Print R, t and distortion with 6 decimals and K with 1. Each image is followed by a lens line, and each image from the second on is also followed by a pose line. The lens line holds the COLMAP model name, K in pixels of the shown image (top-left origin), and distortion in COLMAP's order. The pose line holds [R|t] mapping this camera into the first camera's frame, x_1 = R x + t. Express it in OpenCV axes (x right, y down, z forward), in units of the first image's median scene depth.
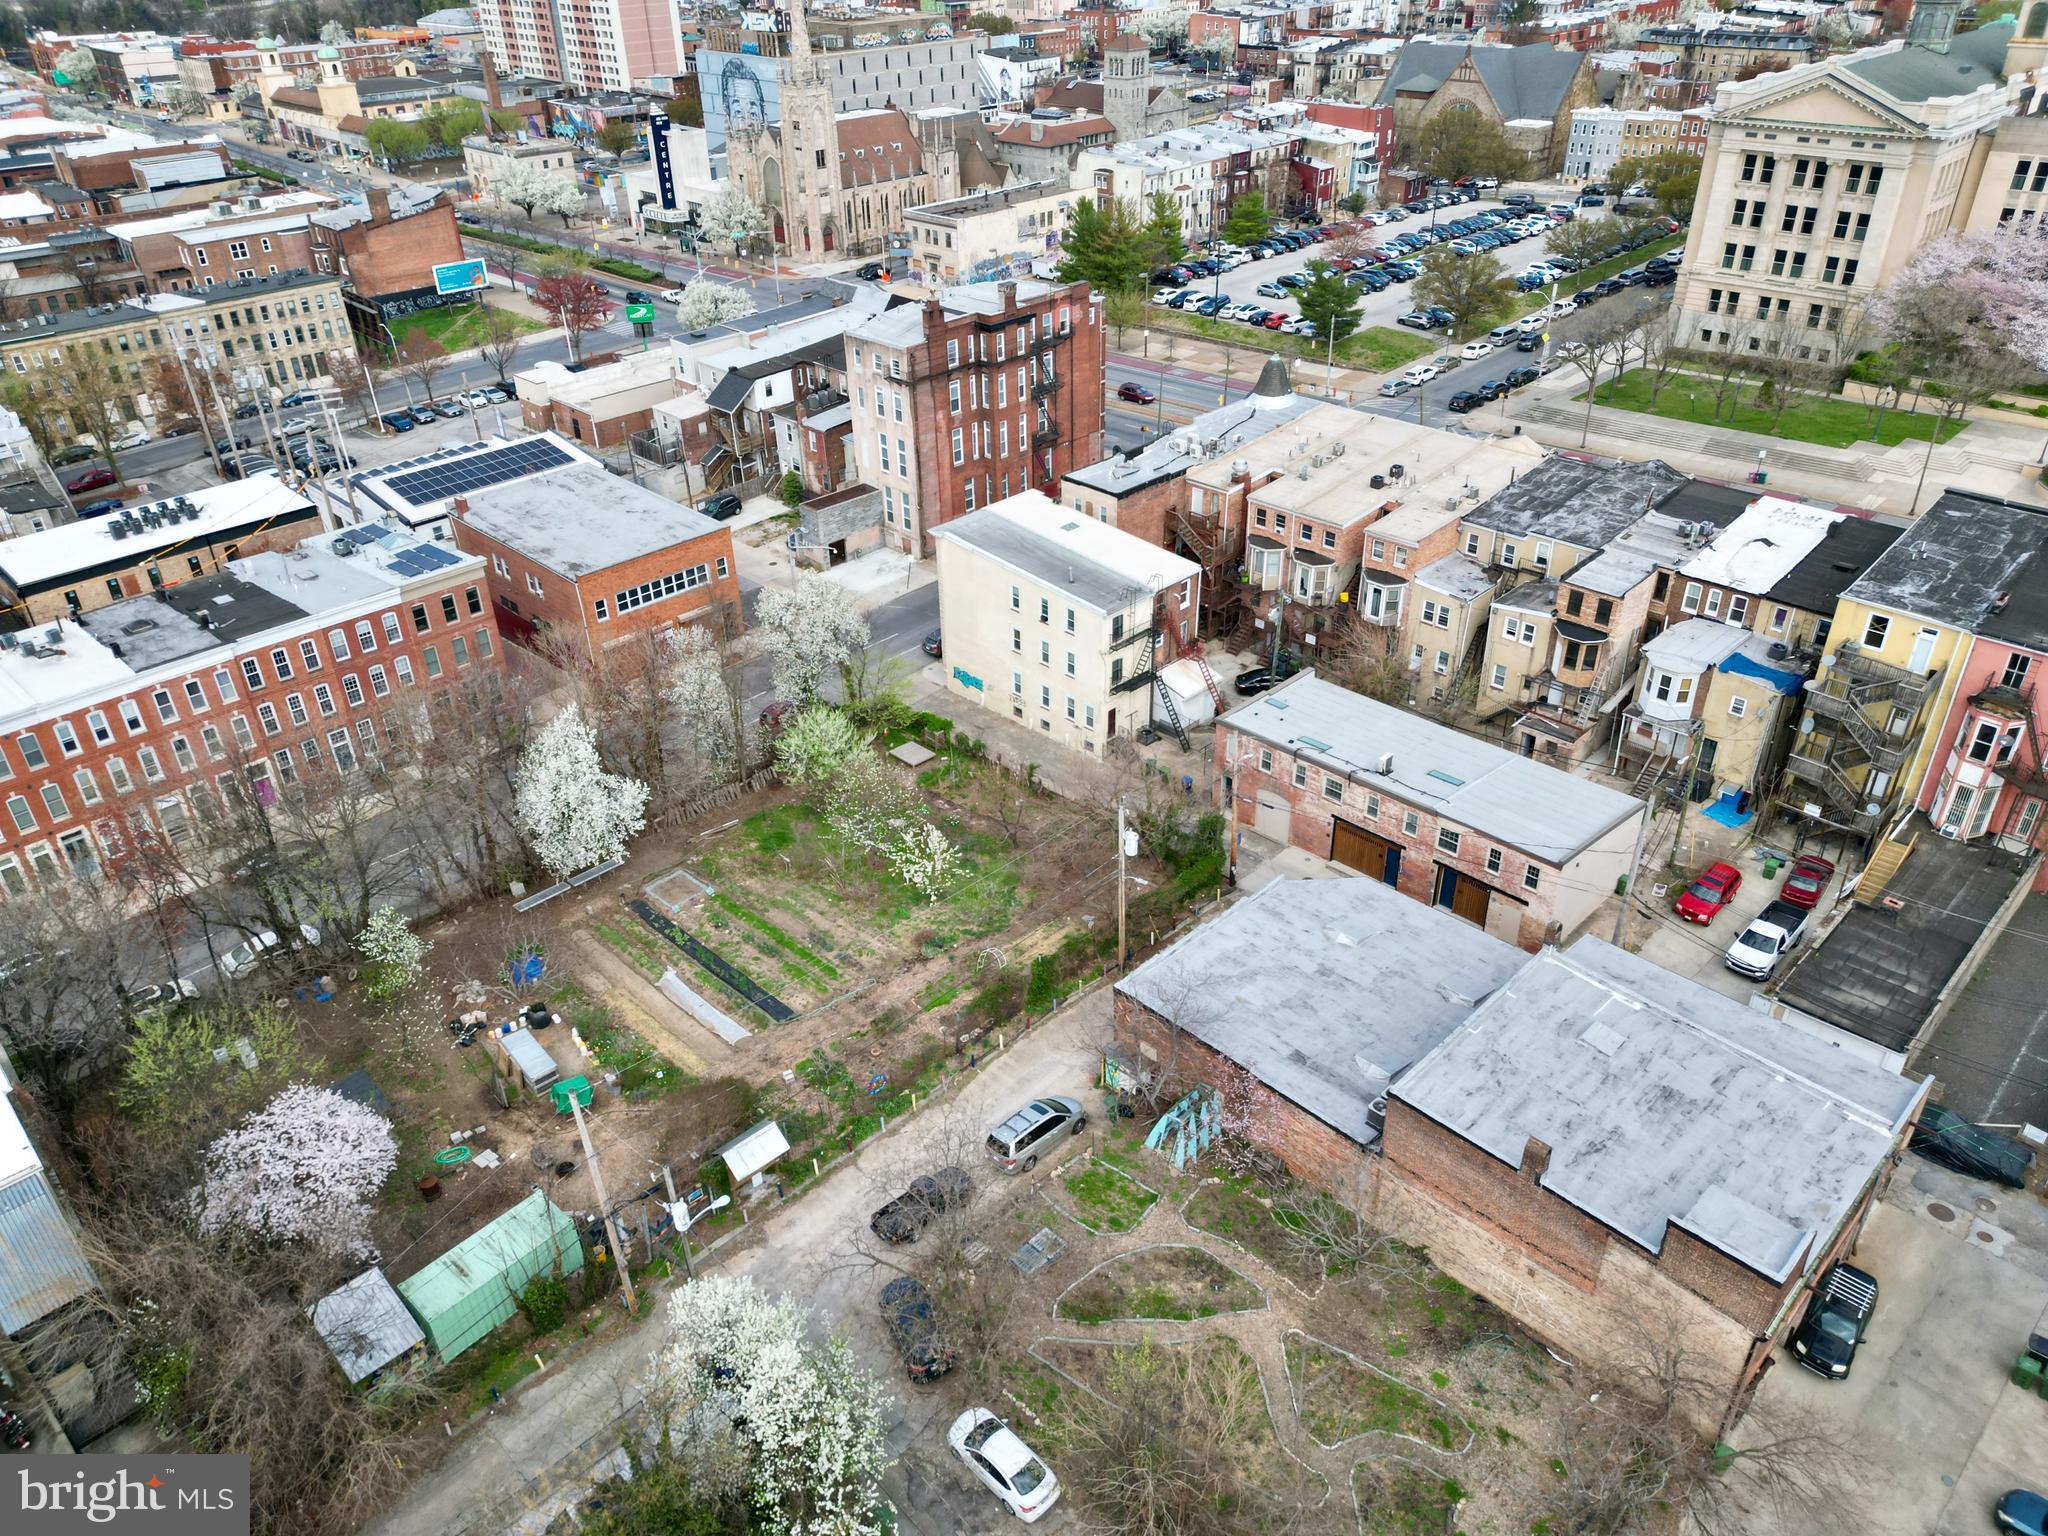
lens RADIAL K [[1440.1, 0, 1028.9], [0, 1440.1, 765.9], [0, 0, 1]] dist [0.065326, -0.068950]
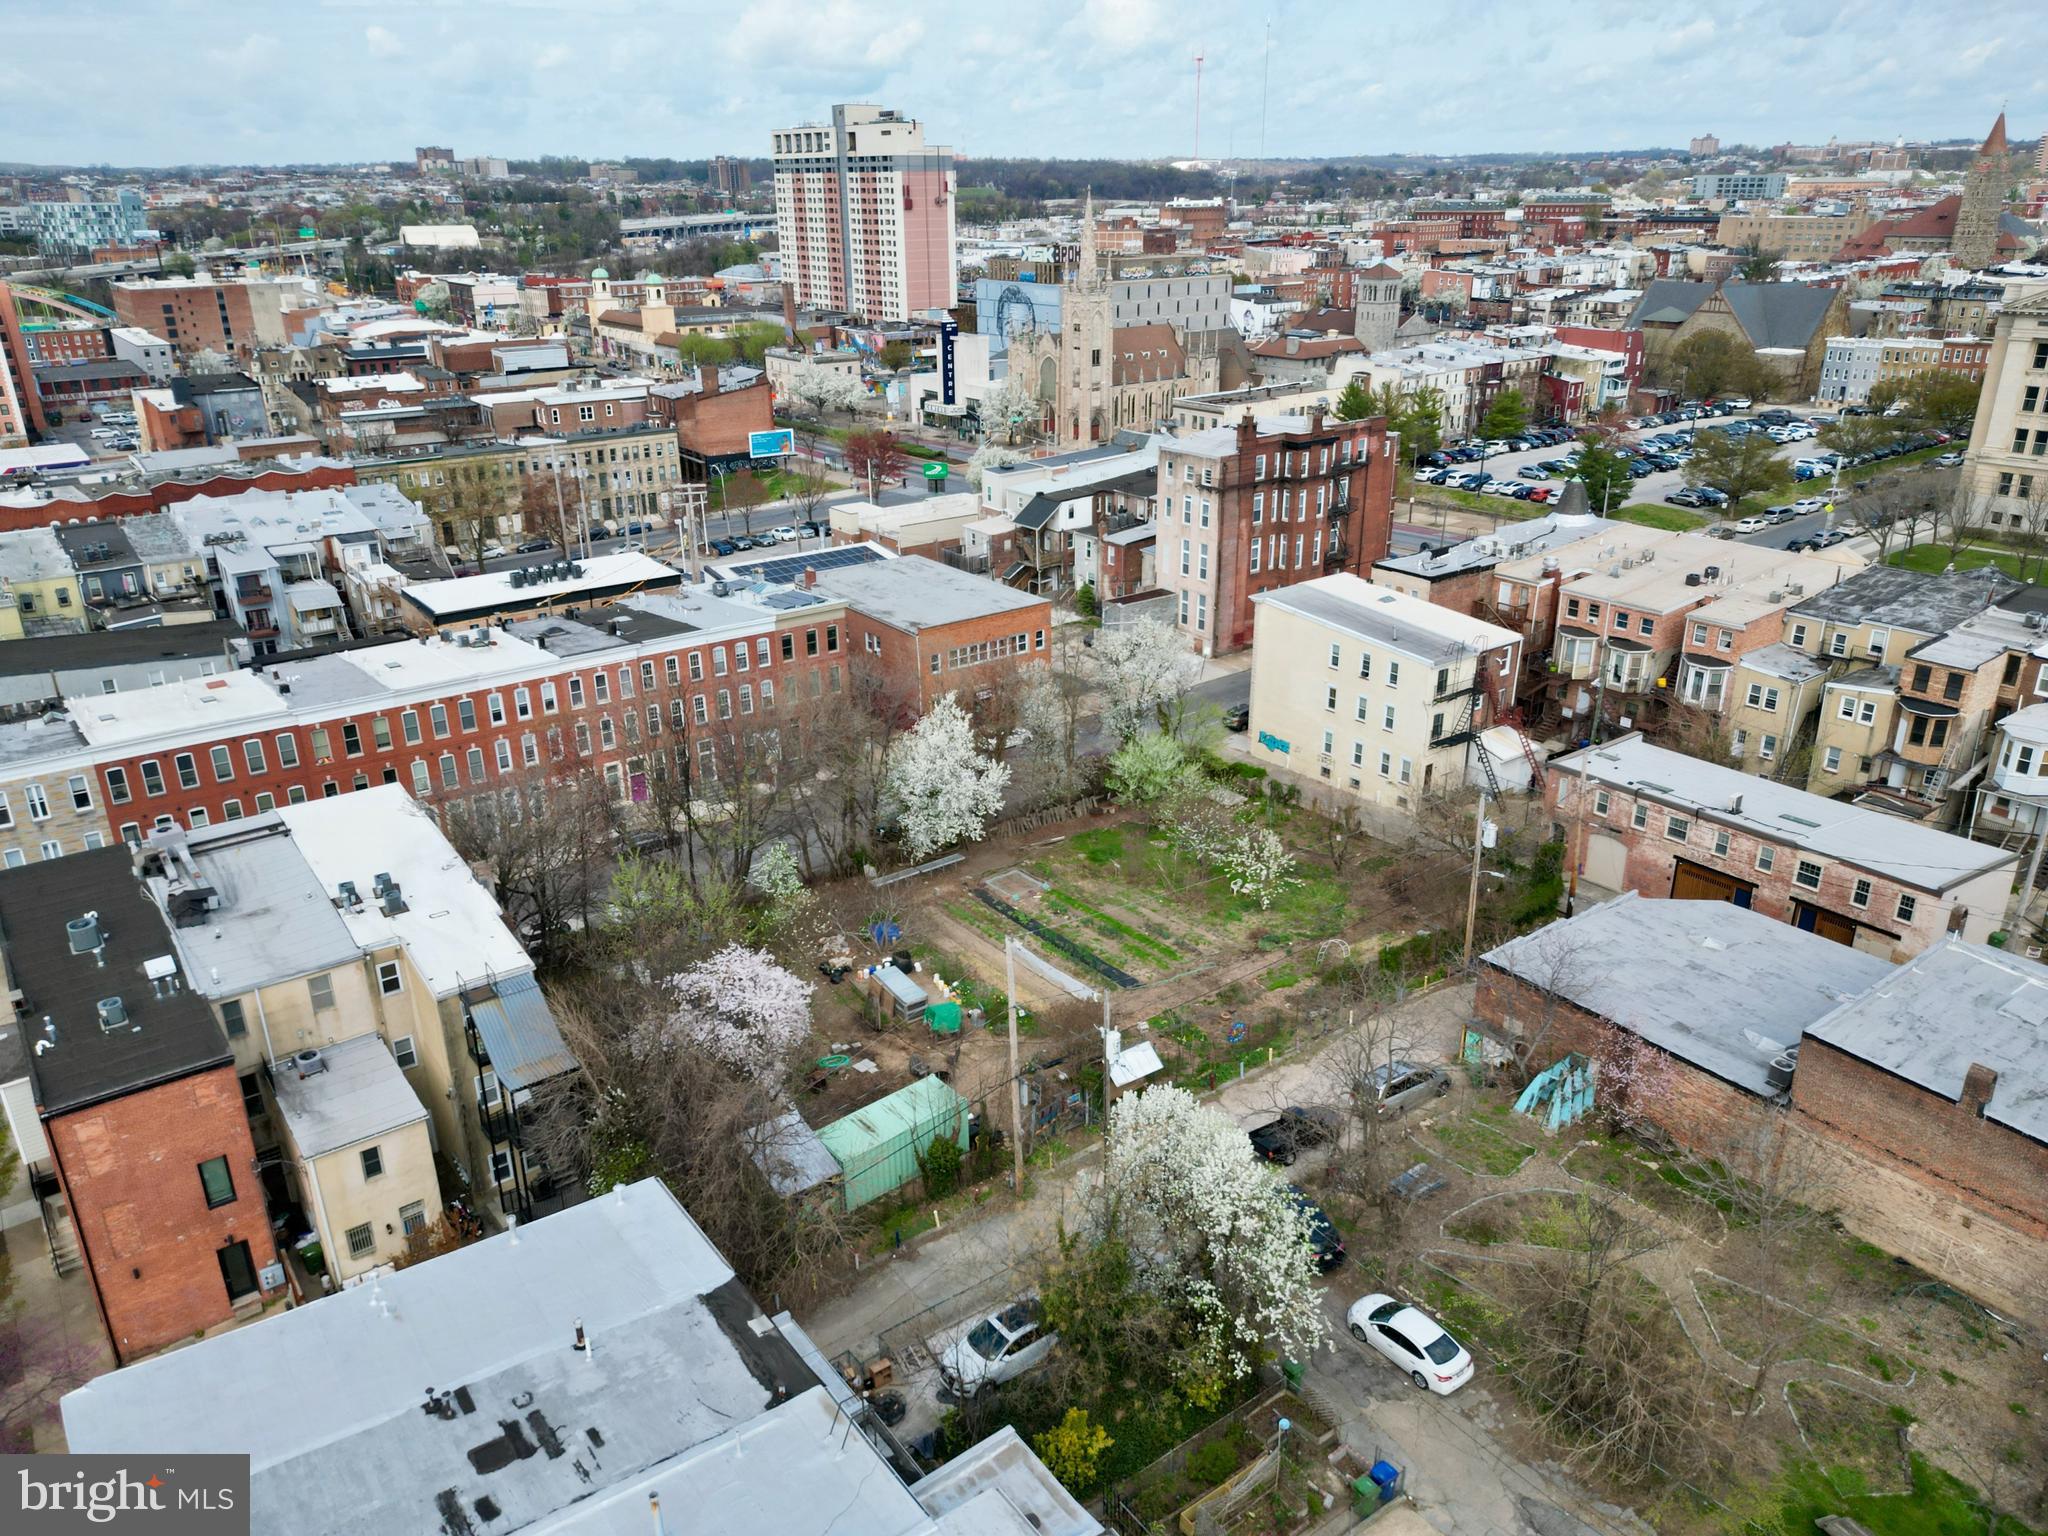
lens RADIAL K [[1438.0, 0, 1031.8], [0, 1438.0, 759.0], [0, 0, 1]] dist [0.068672, -0.067716]
pose [[0.990334, 0.061985, -0.124079, -0.091166], [-0.081904, 0.983304, -0.162495, 0.141200], [0.111936, 0.171087, 0.978877, -0.035060]]
